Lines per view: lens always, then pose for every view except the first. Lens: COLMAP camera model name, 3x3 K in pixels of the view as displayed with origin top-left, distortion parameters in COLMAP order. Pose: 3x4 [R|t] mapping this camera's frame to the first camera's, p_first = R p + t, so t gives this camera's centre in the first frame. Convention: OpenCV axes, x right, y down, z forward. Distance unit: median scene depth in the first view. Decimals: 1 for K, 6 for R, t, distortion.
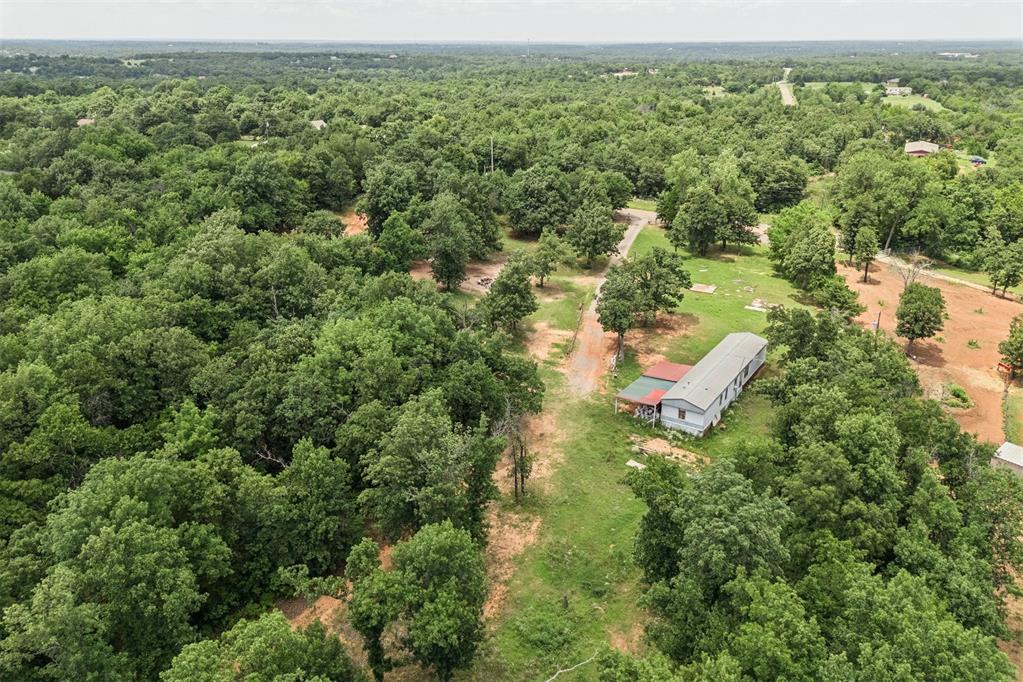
lens RADIAL K [[767.6, 0, 512.5], [0, 767.6, 339.0], [0, 0, 1]] dist [0.071195, -0.061679]
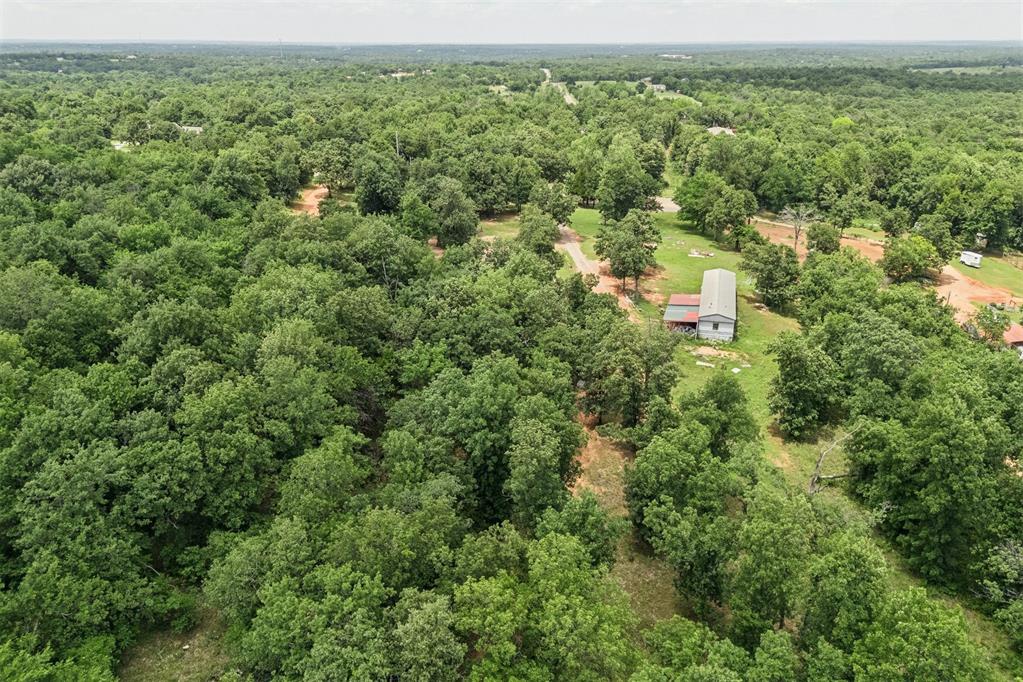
lens RADIAL K [[767.6, 0, 513.1], [0, 767.6, 341.2], [0, 0, 1]] dist [0.071195, -0.061679]
pose [[0.950814, -0.112208, 0.288725, -0.296739], [0.112007, 0.993557, 0.017272, 0.037317], [-0.288802, 0.015917, 0.957256, -0.093871]]
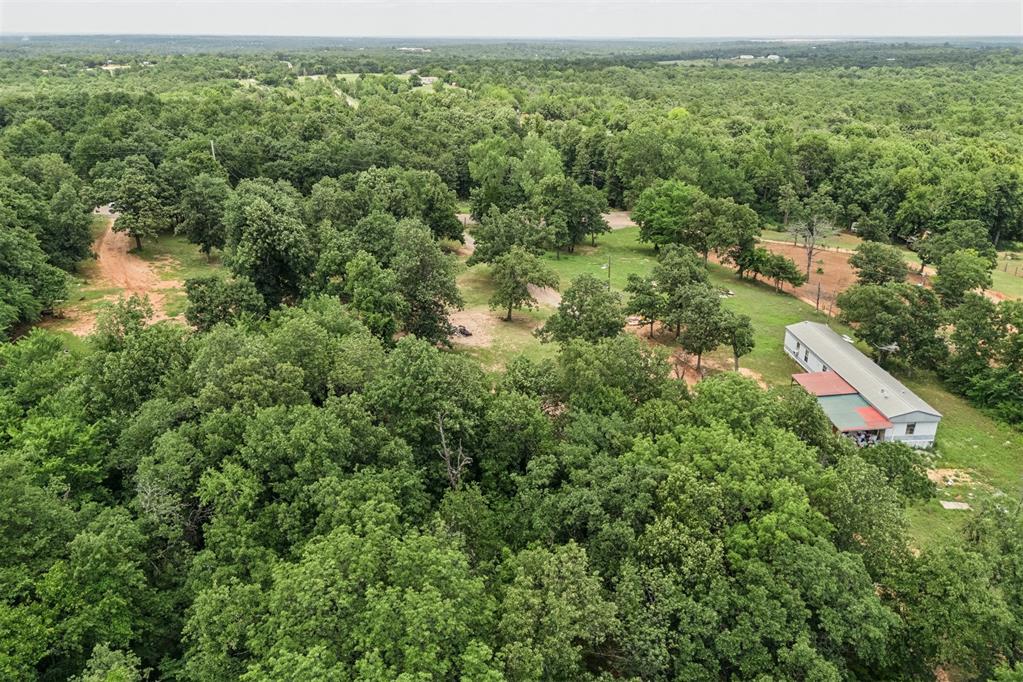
lens RADIAL K [[767.6, 0, 512.5], [0, 767.6, 344.2], [0, 0, 1]] dist [0.071195, -0.061679]
pose [[0.796041, -0.221661, 0.563192, -0.358439], [0.215704, 0.973323, 0.078195, -0.093580], [-0.565500, 0.059236, 0.822618, 0.326742]]
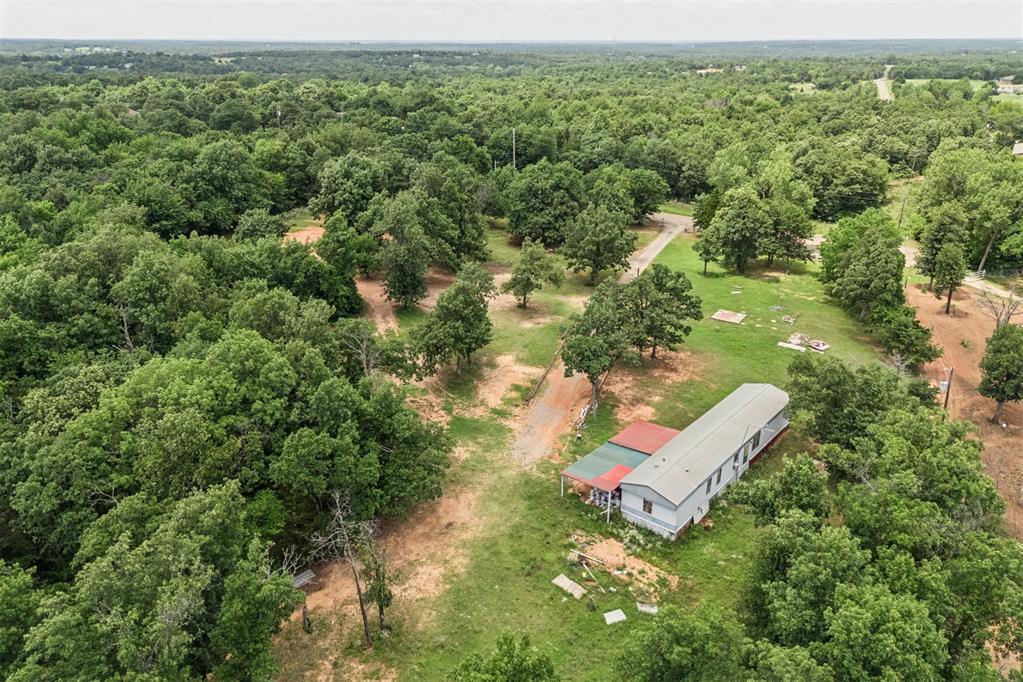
lens RADIAL K [[767.6, 0, 514.6], [0, 767.6, 339.4], [0, 0, 1]] dist [0.071195, -0.061679]
pose [[0.994192, 0.038580, -0.100464, 0.099401], [-0.038558, 0.999254, 0.002161, -0.032044], [0.100473, 0.001725, 0.994938, 0.170685]]
